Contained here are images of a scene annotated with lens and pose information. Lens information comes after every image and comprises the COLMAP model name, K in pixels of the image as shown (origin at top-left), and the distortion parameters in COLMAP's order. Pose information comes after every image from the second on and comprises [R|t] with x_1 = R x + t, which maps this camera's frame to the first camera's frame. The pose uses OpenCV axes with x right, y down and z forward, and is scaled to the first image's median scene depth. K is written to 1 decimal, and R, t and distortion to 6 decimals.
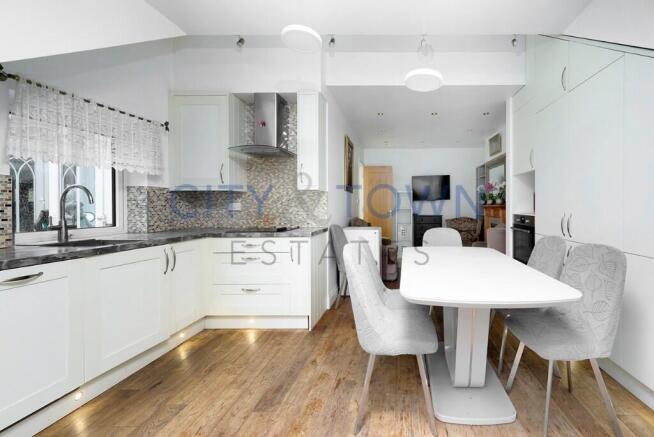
lens RADIAL K [[261.4, 0, 324.0], [0, 261.4, 211.3], [0, 0, 1]] dist [0.001472, 0.000153]
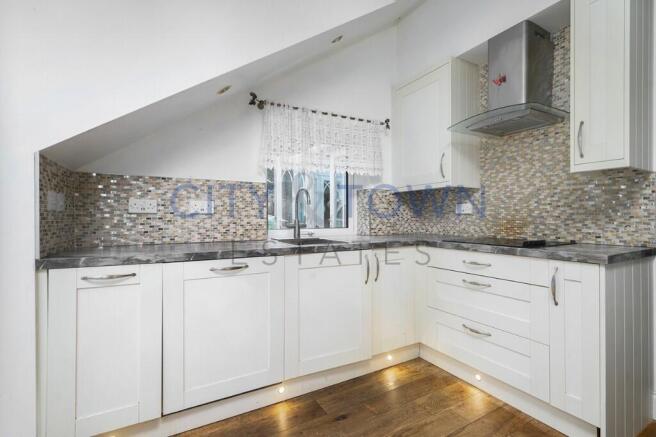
lens RADIAL K [[270.6, 0, 328.3], [0, 270.6, 213.7], [0, 0, 1]] dist [0.000193, 0.000101]
pose [[0.663410, 0.000785, -0.748256, -0.012547], [-0.012196, 0.999878, -0.009763, 0.012398], [0.748157, 0.015603, 0.663339, 0.221282]]
